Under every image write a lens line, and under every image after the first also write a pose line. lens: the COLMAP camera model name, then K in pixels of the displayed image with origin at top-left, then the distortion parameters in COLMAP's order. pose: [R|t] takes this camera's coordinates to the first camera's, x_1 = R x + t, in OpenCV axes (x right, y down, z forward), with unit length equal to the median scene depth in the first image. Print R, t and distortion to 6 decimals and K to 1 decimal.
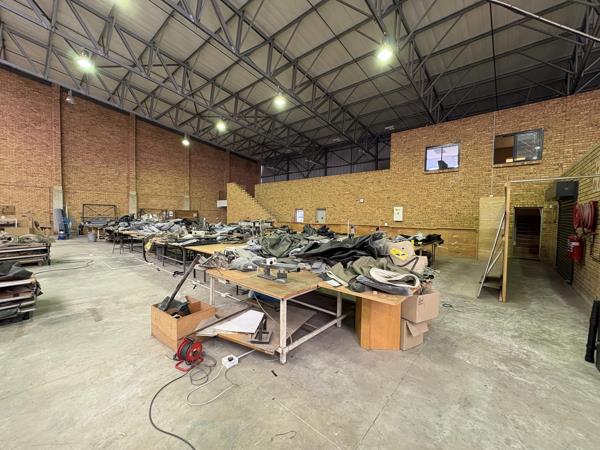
lens RADIAL K [[242.9, 0, 300.0], [0, 242.9, 225.0], [0, 0, 1]] dist [0.001955, 0.000195]
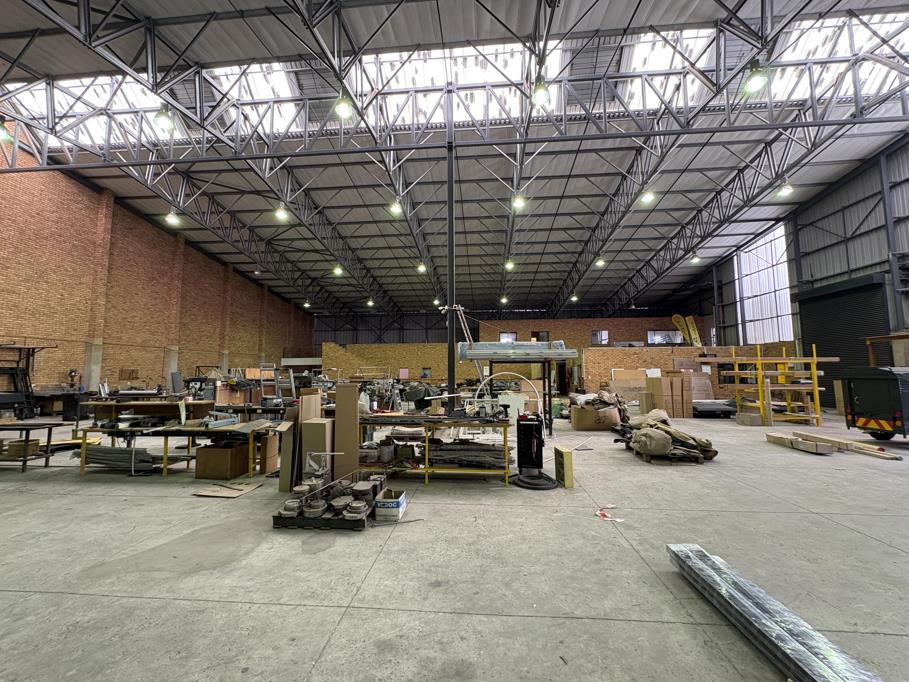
lens RADIAL K [[368.0, 0, 454.5], [0, 368.0, 341.0], [0, 0, 1]] dist [0.001955, 0.000195]
pose [[0.797889, 0.031784, 0.601966, -0.978840], [0.041414, 0.993359, -0.107343, 0.006281], [-0.601380, 0.110578, 0.791274, -0.647518]]
